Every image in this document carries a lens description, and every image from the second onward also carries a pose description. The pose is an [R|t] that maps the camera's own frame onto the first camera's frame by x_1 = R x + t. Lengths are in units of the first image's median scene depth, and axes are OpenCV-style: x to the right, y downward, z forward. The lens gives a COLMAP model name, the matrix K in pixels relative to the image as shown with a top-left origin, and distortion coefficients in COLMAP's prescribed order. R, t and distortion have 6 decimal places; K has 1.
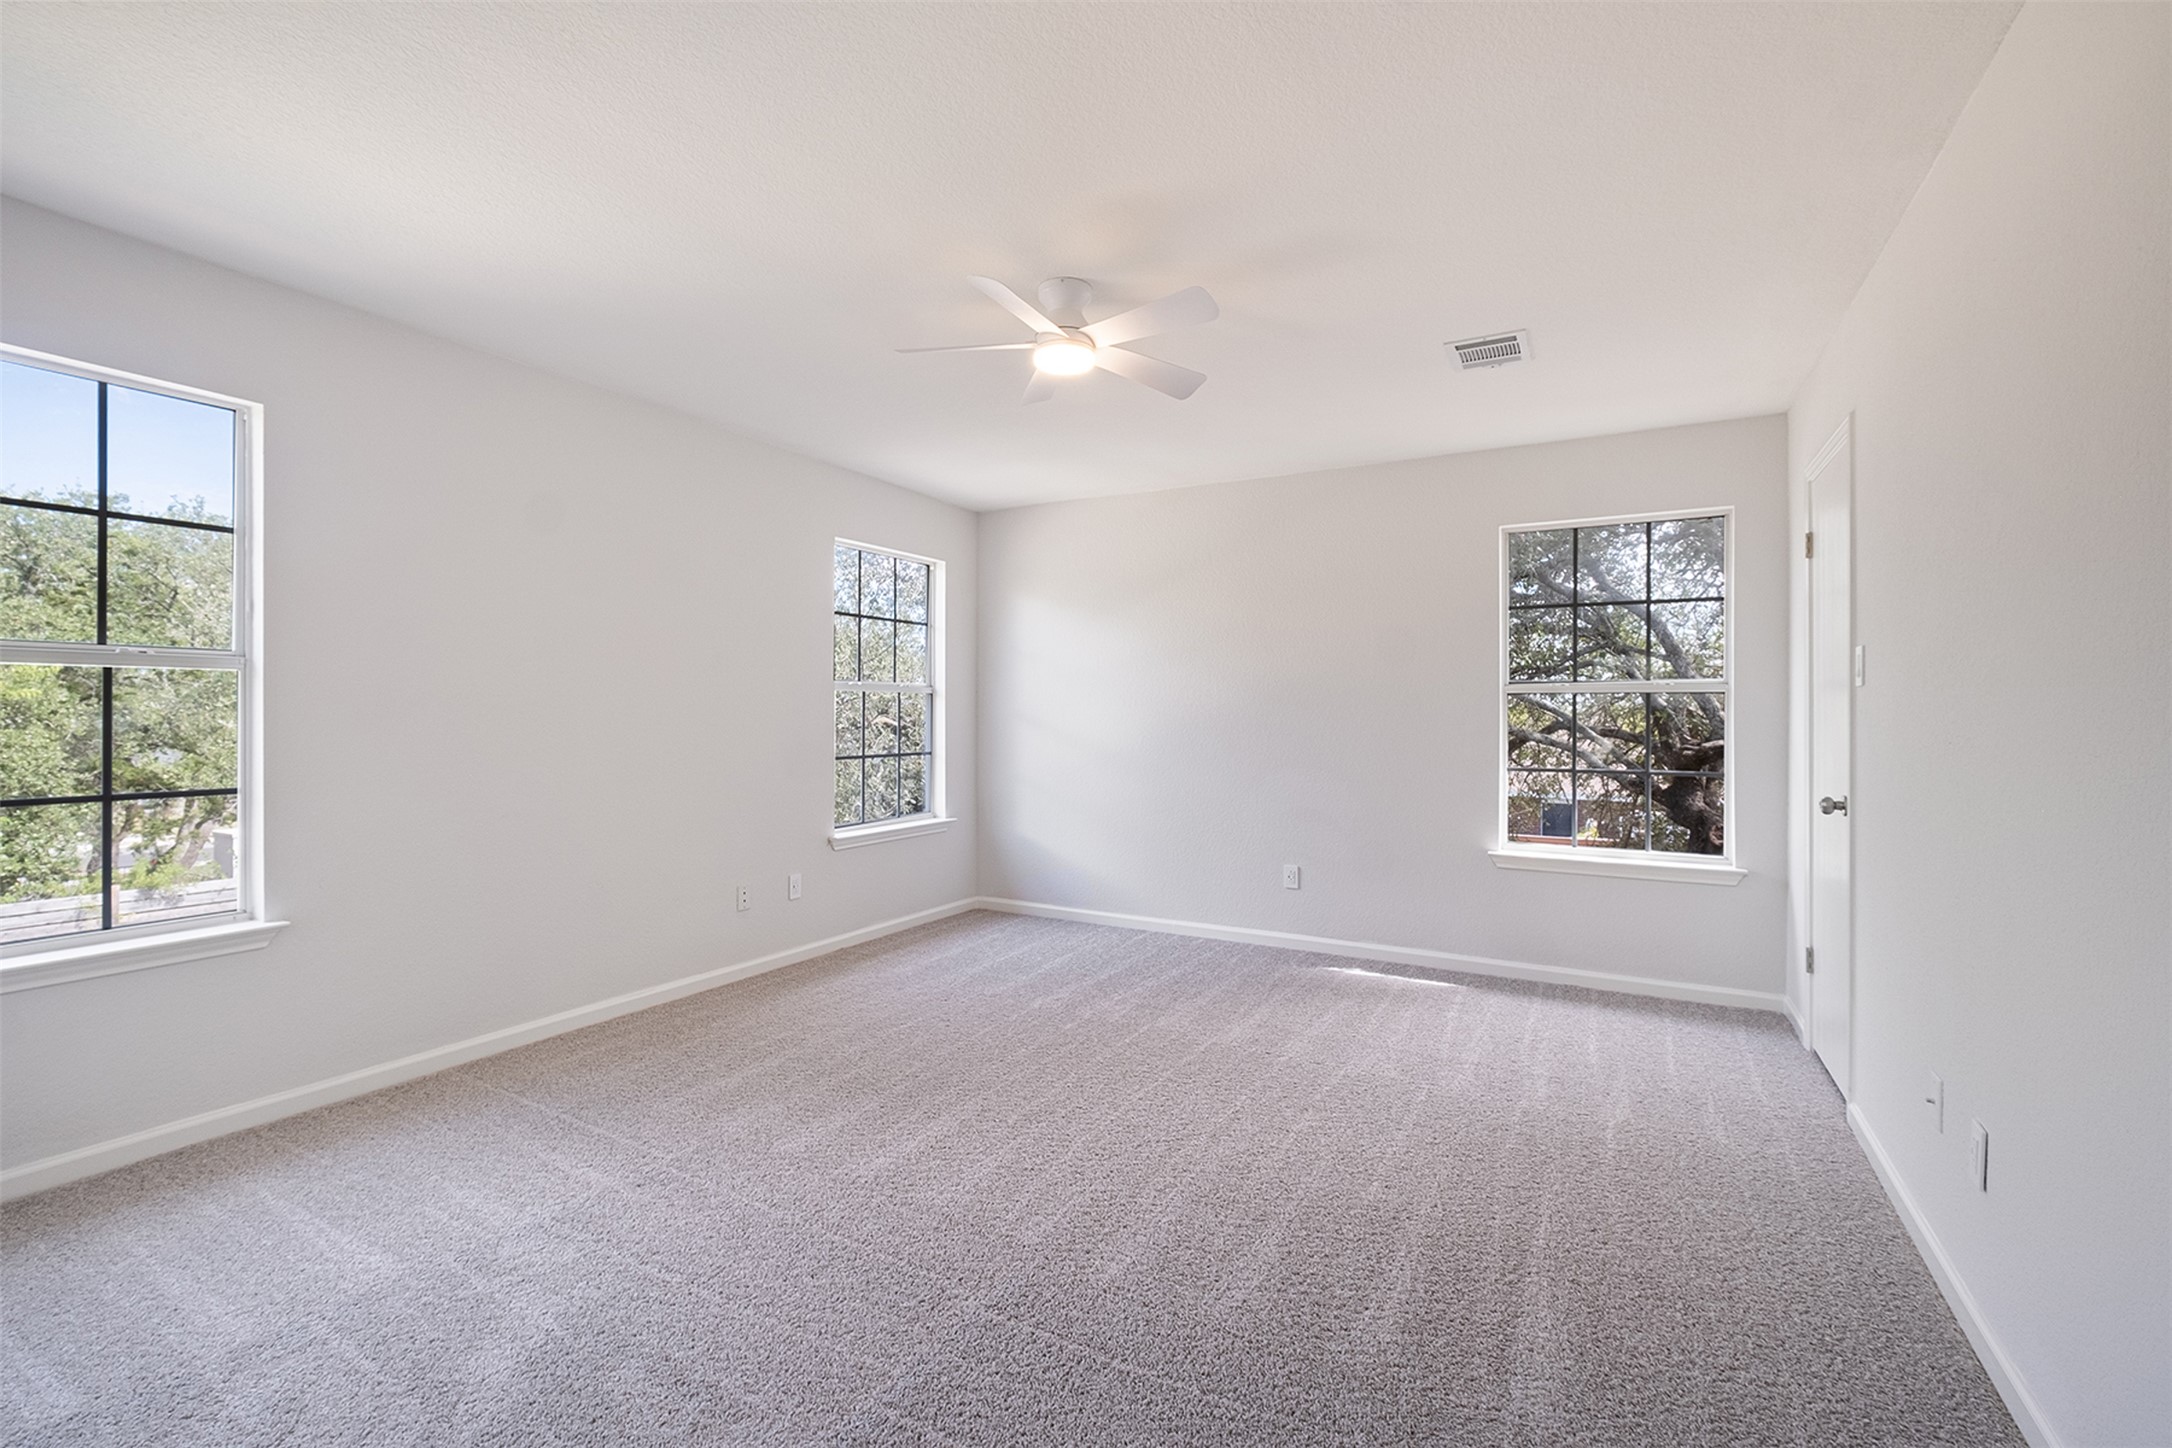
lens RADIAL K [[946.7, 0, 1088.9], [0, 946.7, 721.1], [0, 0, 1]] dist [0.002701, -0.004846]
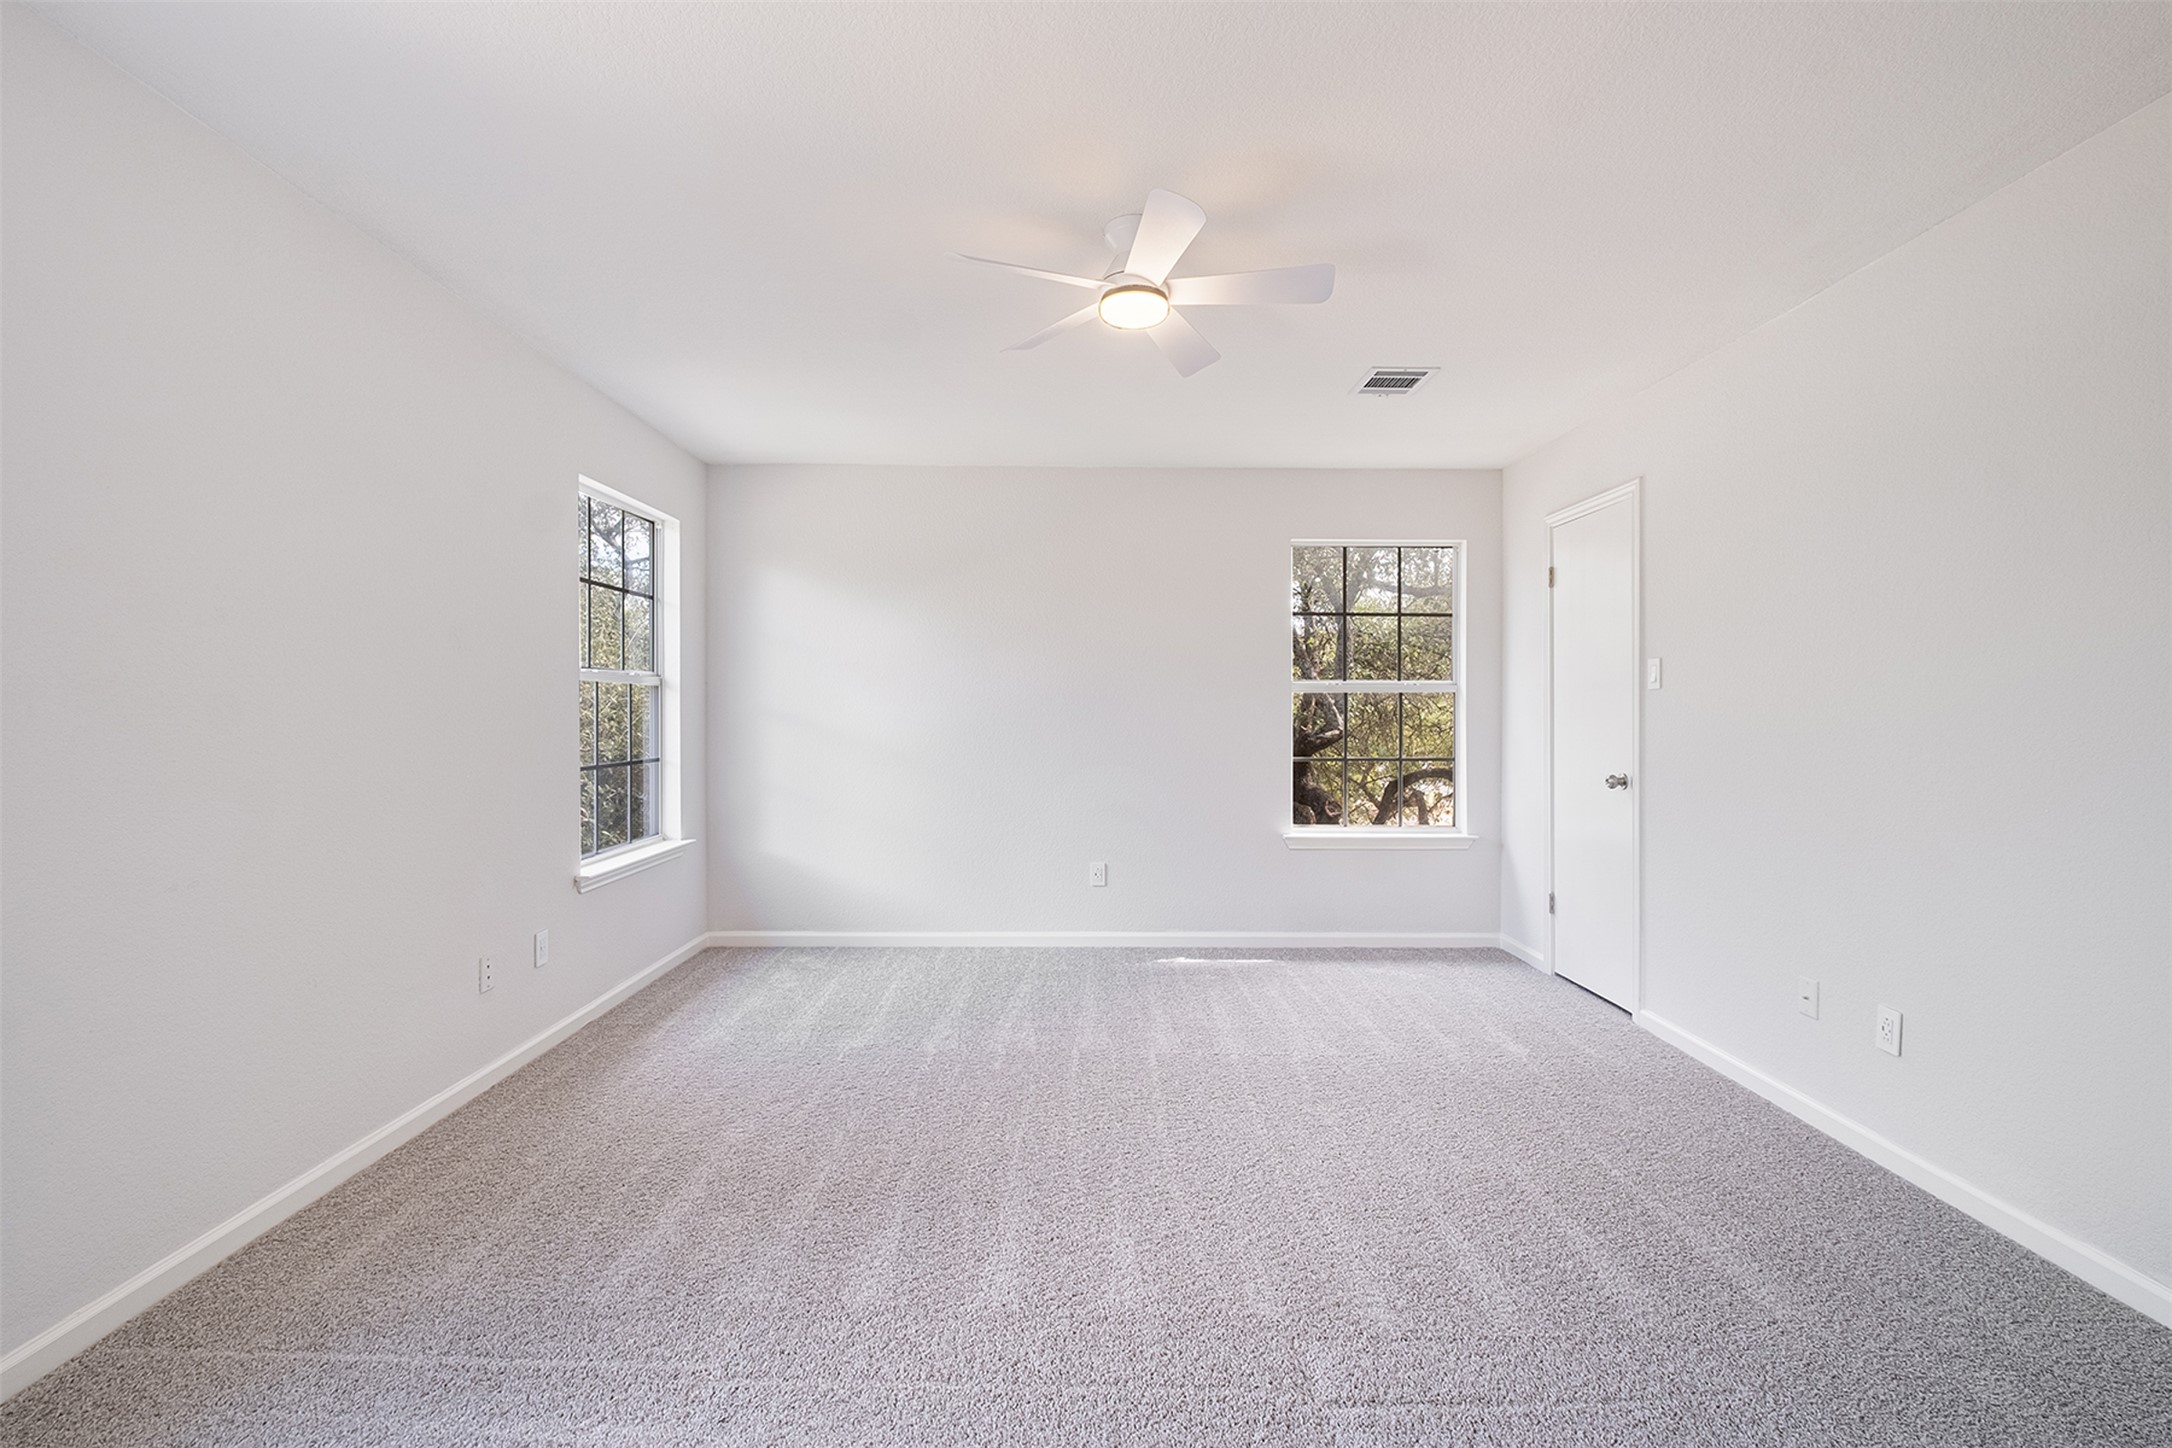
lens RADIAL K [[946.7, 0, 1089.3], [0, 946.7, 719.9], [0, 0, 1]] dist [0.002701, -0.004846]
pose [[0.866689, -0.007790, 0.498788, -0.354377], [0.005068, 0.999964, 0.006811, -0.004958], [-0.498823, -0.003375, 0.866697, 0.179512]]
